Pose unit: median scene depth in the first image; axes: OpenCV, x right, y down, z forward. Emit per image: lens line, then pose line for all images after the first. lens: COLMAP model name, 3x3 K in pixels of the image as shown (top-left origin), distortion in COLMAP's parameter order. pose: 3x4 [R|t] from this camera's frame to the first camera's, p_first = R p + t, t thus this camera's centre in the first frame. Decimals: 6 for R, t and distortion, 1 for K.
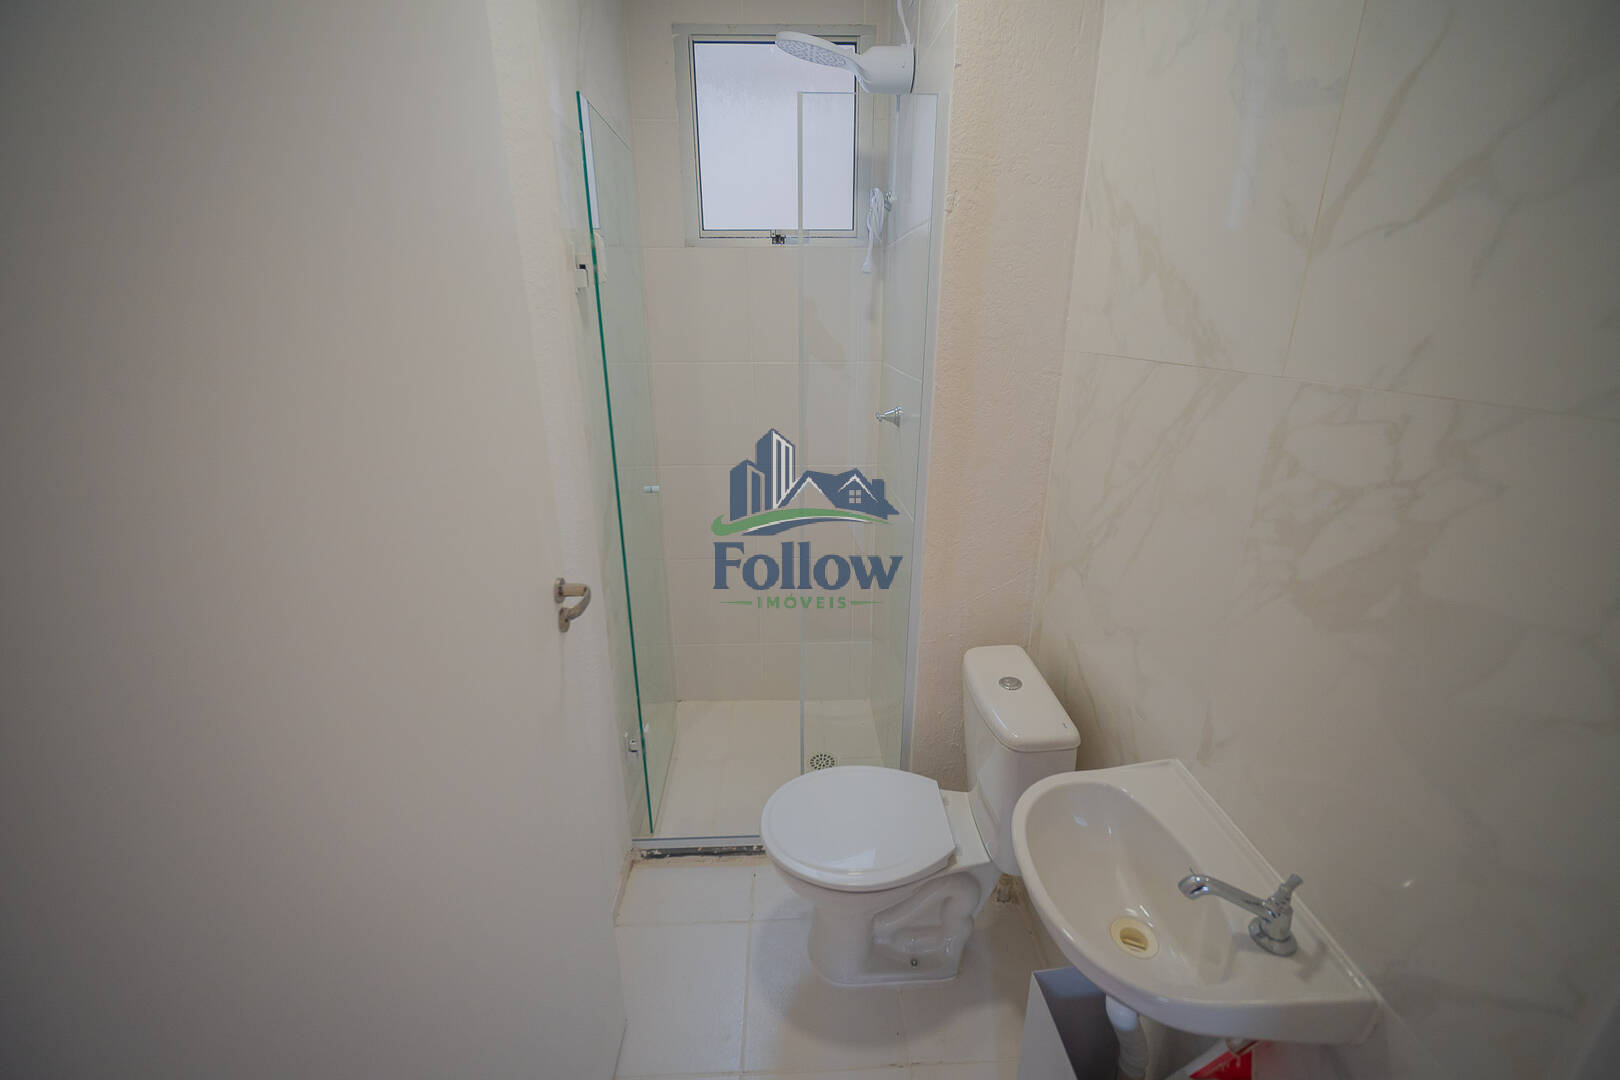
lens RADIAL K [[746.8, 0, 798.7], [0, 746.8, 526.8], [0, 0, 1]] dist [-0.003287, 0.000229]
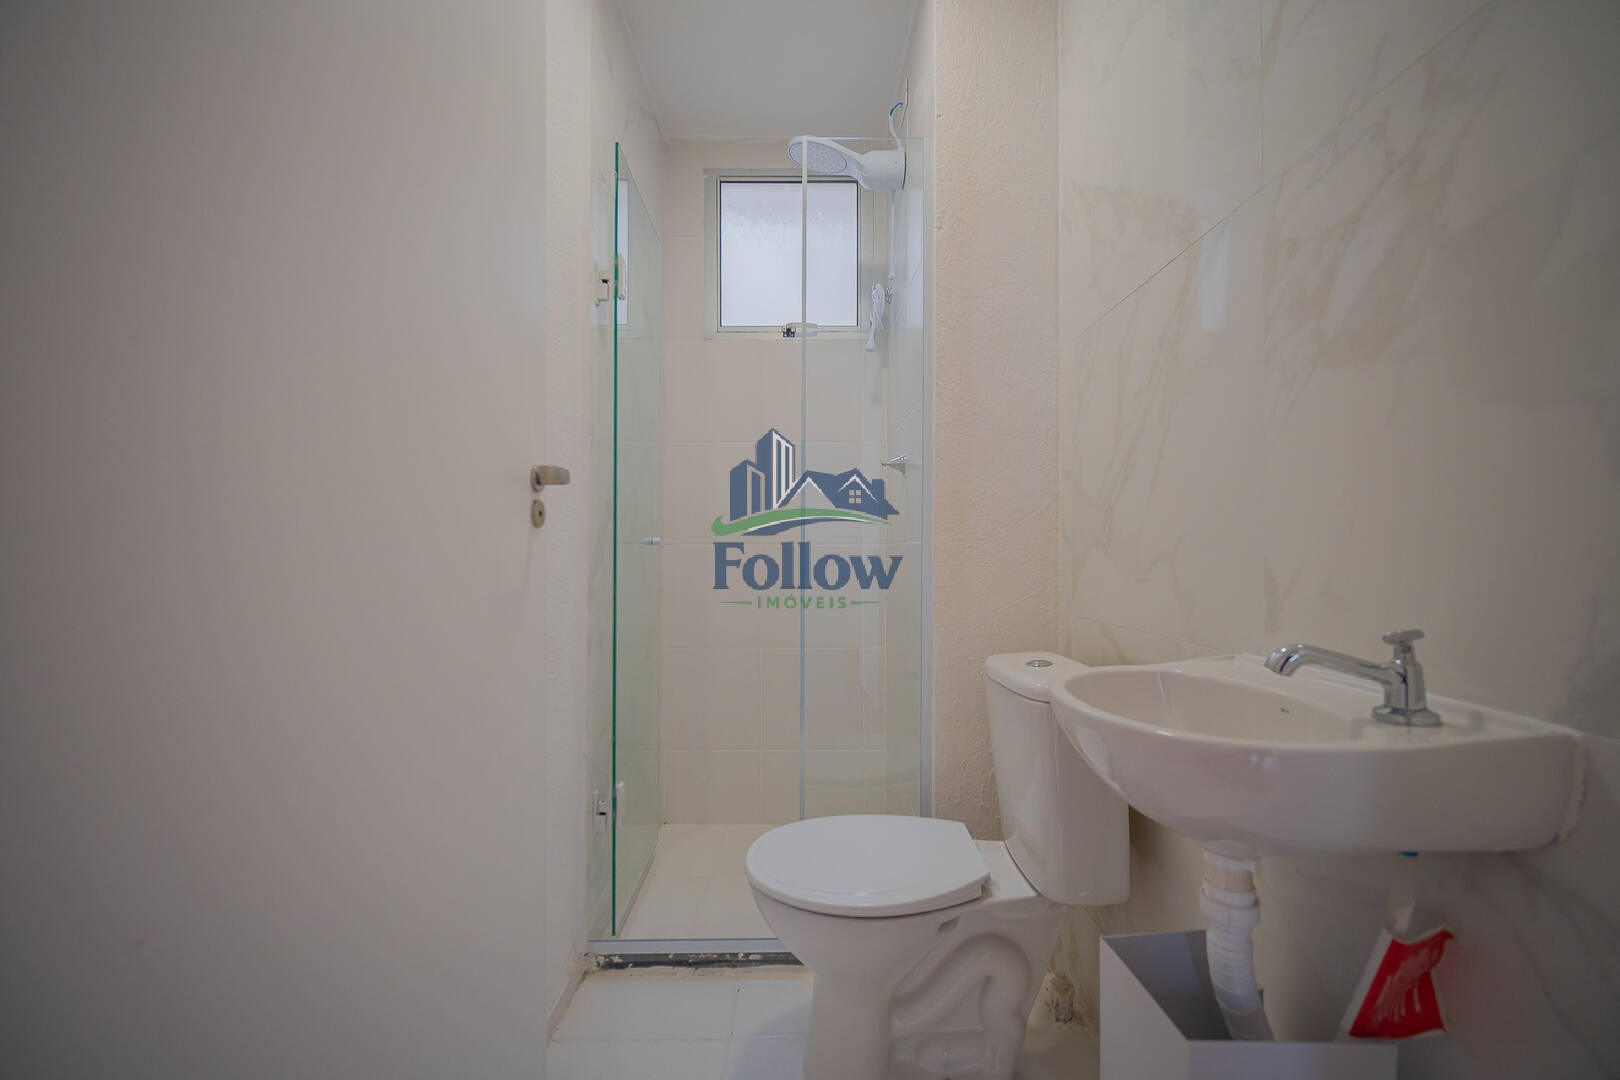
lens RADIAL K [[746.8, 0, 800.2], [0, 746.8, 535.2], [0, 0, 1]] dist [-0.003287, 0.000229]
pose [[0.999655, 0.008592, -0.024801, 0.020421], [-0.017201, 0.928159, -0.371785, 0.319033], [0.019825, 0.372084, 0.927987, 0.106320]]
